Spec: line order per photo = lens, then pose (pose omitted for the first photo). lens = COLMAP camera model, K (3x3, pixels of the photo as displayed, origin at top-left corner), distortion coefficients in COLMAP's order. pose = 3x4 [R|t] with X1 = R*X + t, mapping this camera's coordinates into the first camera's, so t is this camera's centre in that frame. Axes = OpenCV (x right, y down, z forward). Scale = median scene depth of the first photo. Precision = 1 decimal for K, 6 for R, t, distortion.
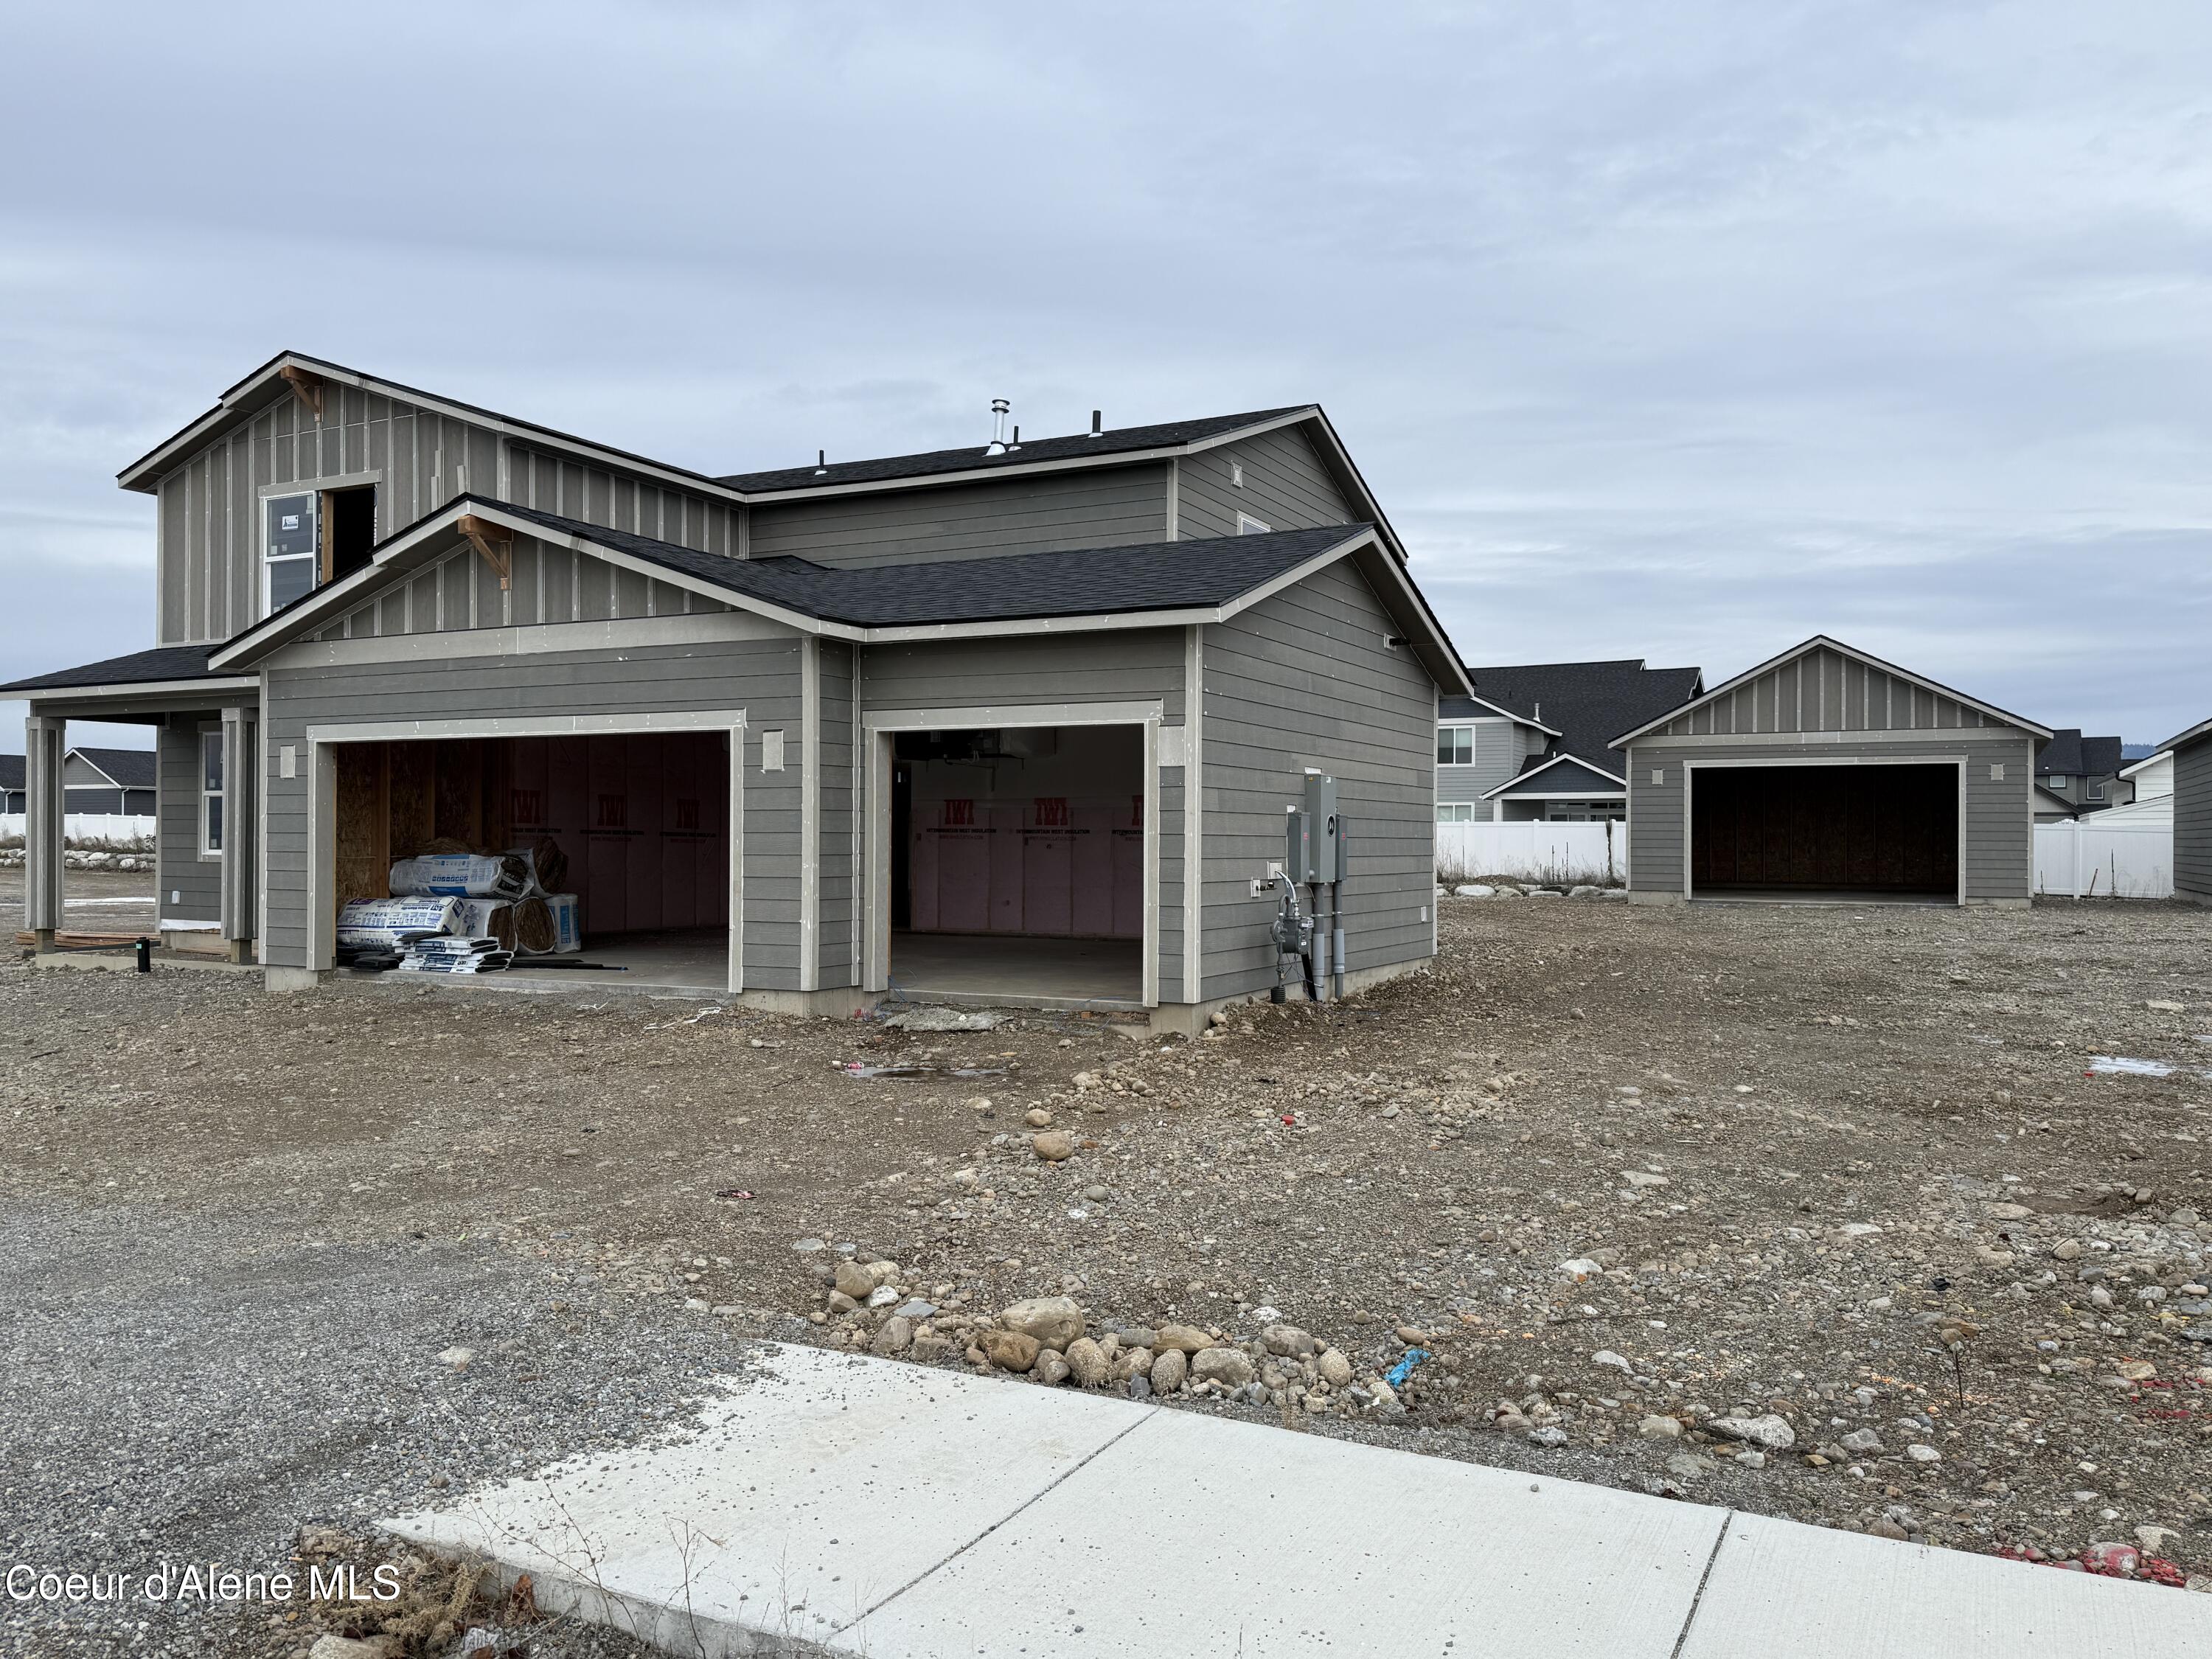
lens RADIAL K [[1706.4, 0, 997.5], [0, 1706.4, 852.3], [0, 0, 1]] dist [-0.004667, -0.031490]
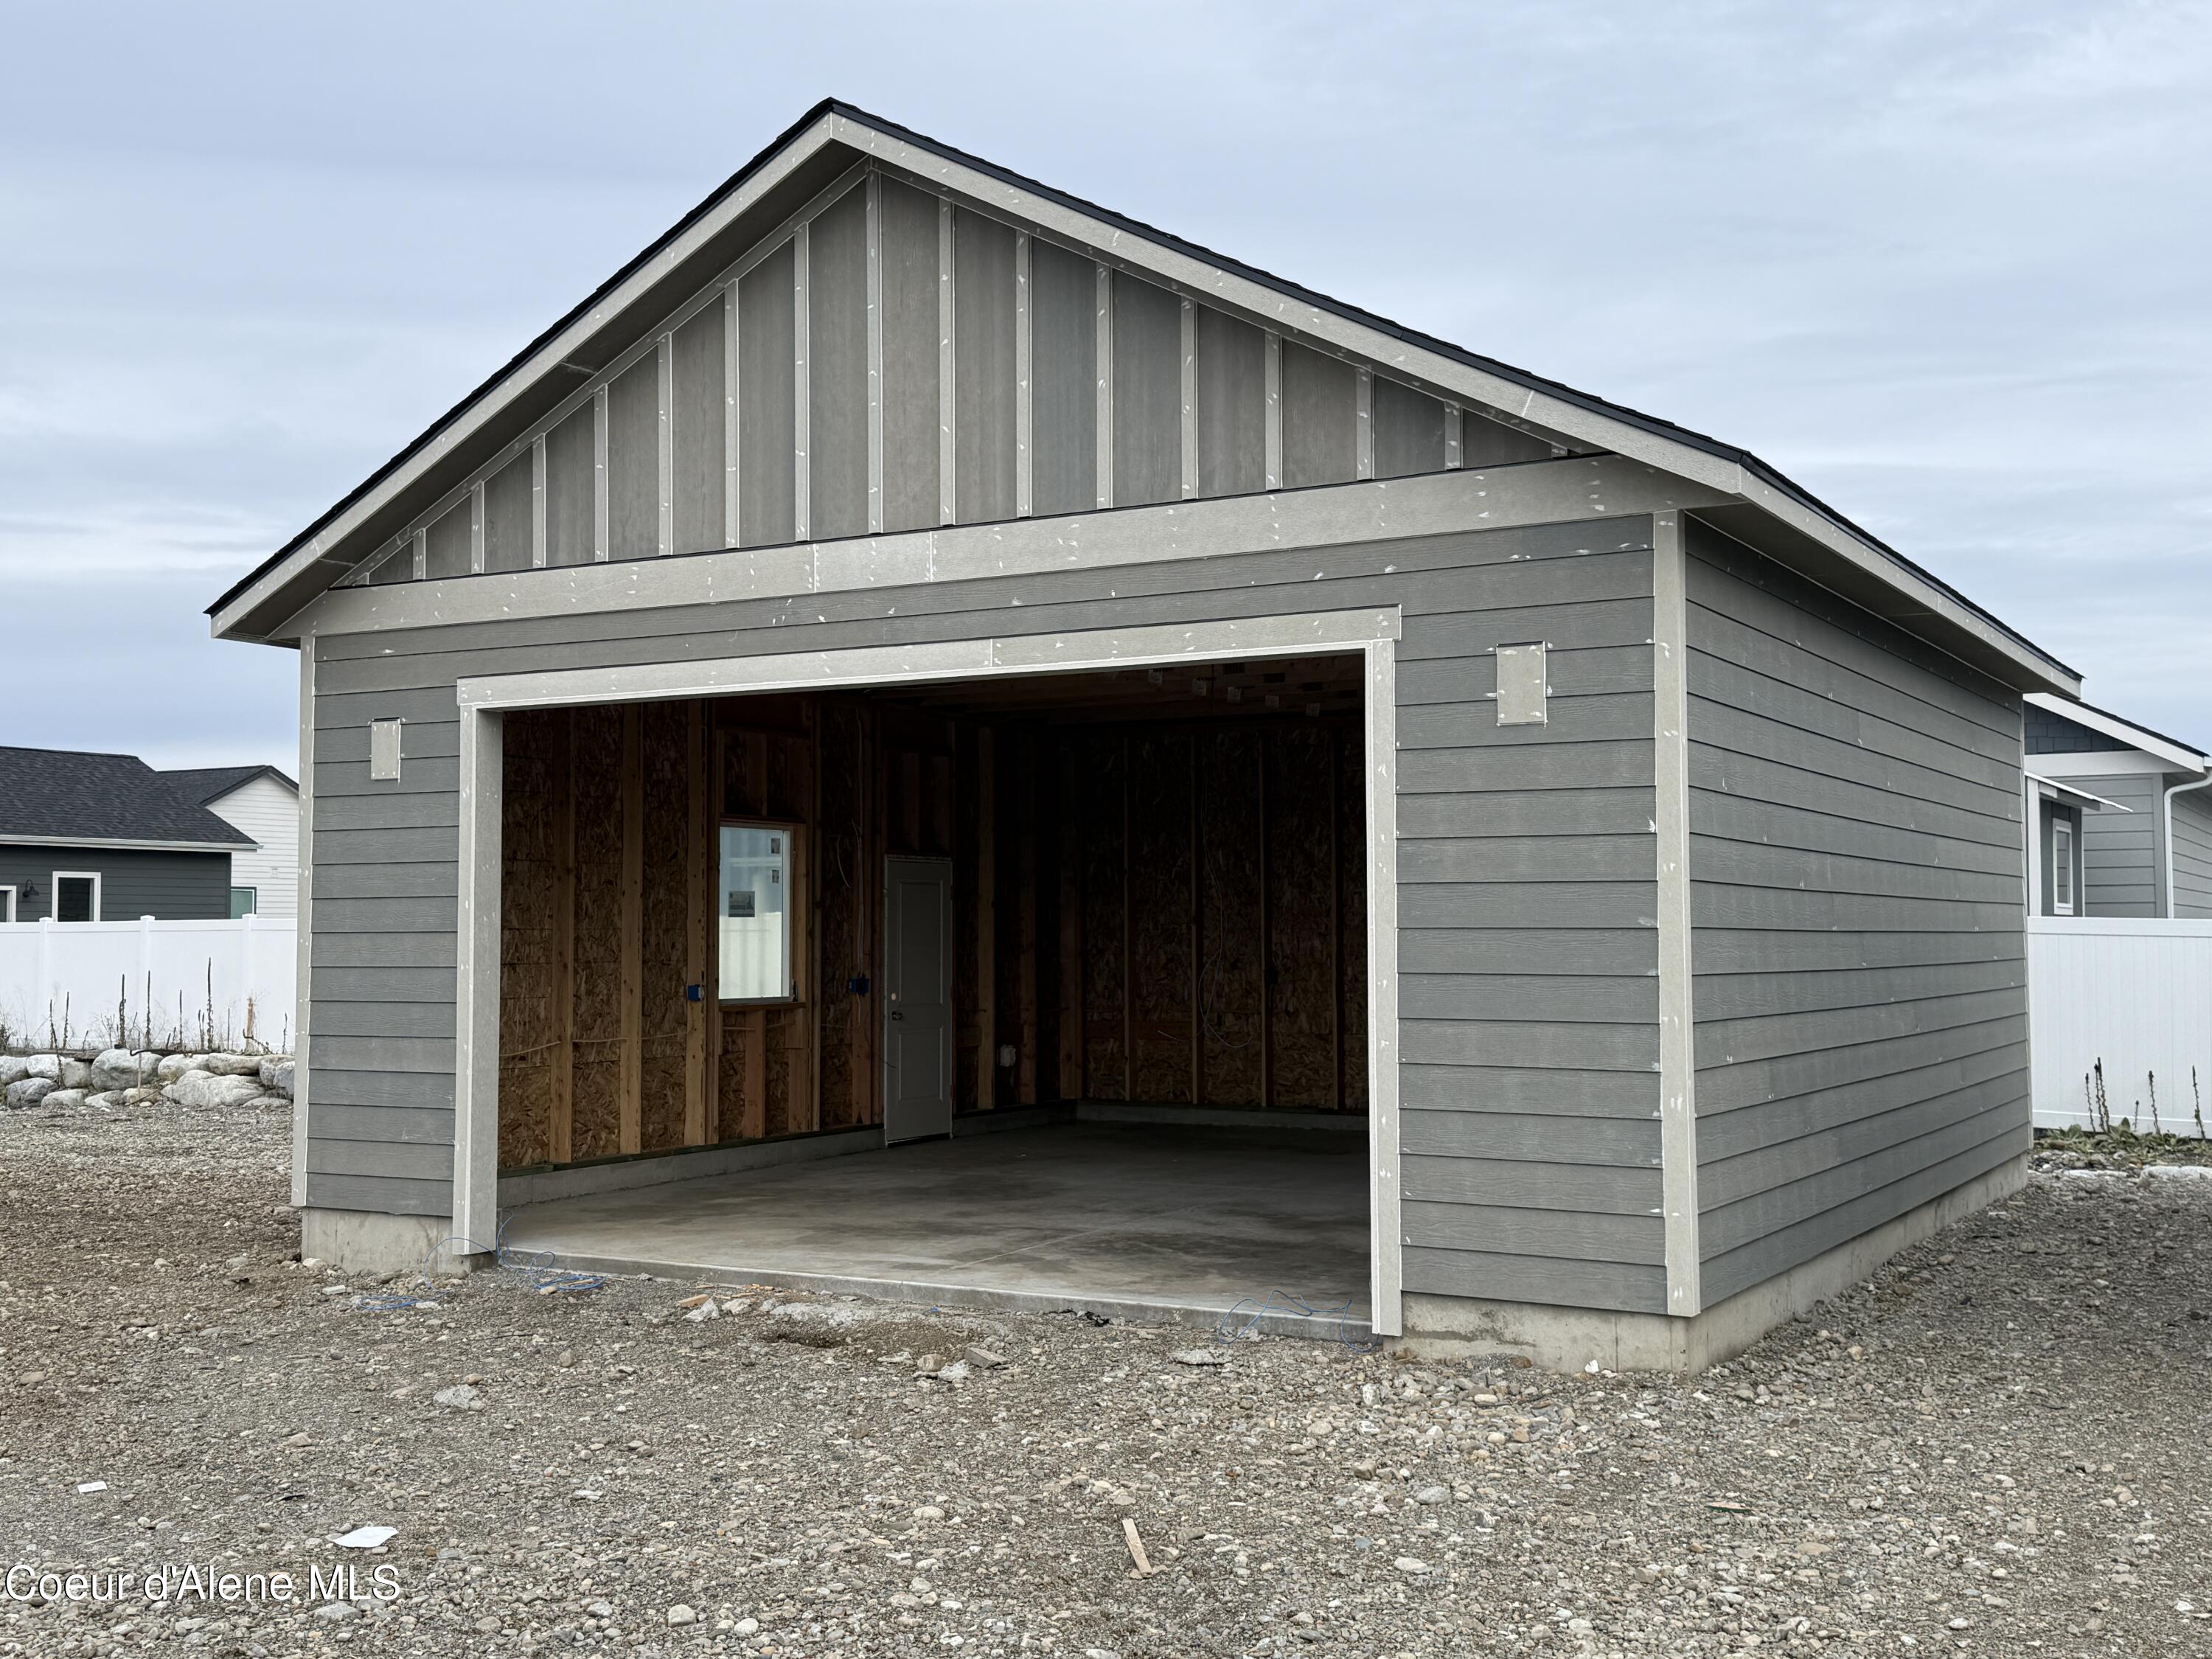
lens RADIAL K [[2298.3, 0, 1098.9], [0, 2298.3, 833.0], [0, 0, 1]] dist [0.130220, 0.000000]
pose [[0.999978, -0.006641, -0.000179, 2.216656], [0.006624, 0.998691, -0.050717, -0.064357], [0.000515, 0.050714, 0.998713, 2.979919]]
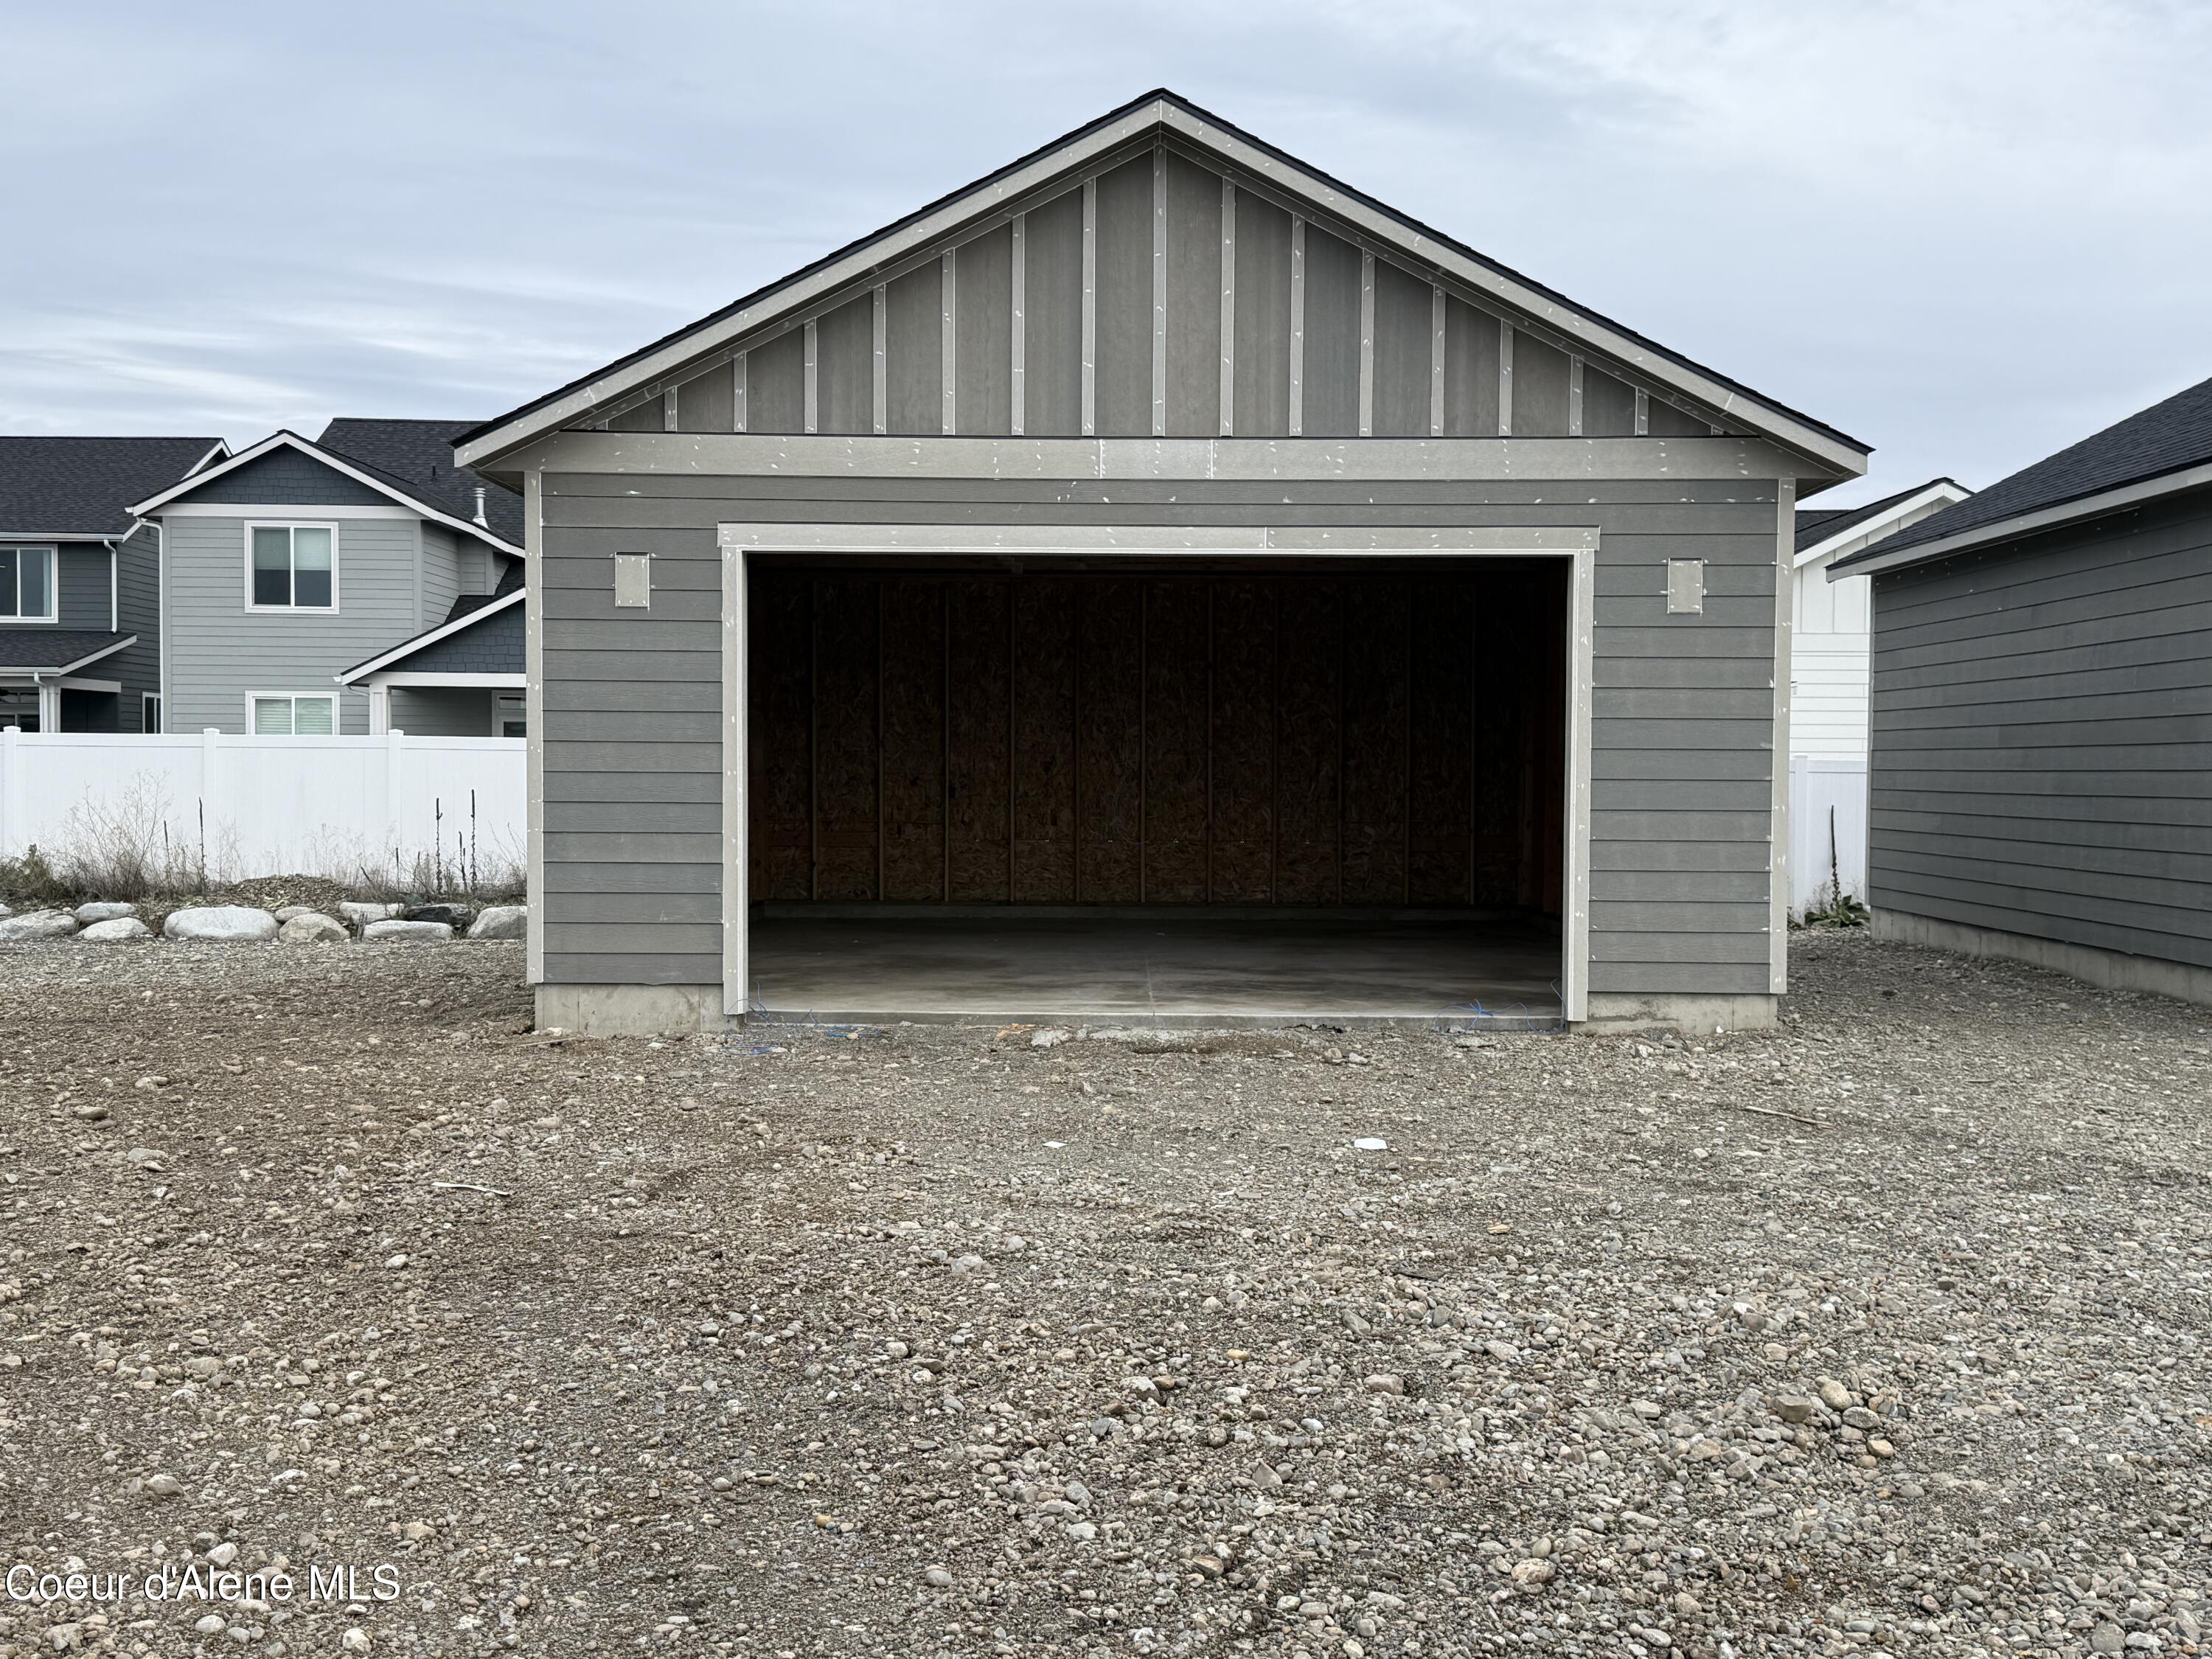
lens RADIAL K [[2298.3, 0, 1103.7], [0, 2298.3, 848.4], [0, 0, 1]] dist [0.130220, 0.000000]
pose [[0.871315, -0.015157, 0.490489, 1.202763], [0.000382, 0.999544, 0.030210, -0.052206], [-0.490723, -0.026135, 0.870923, 2.824774]]
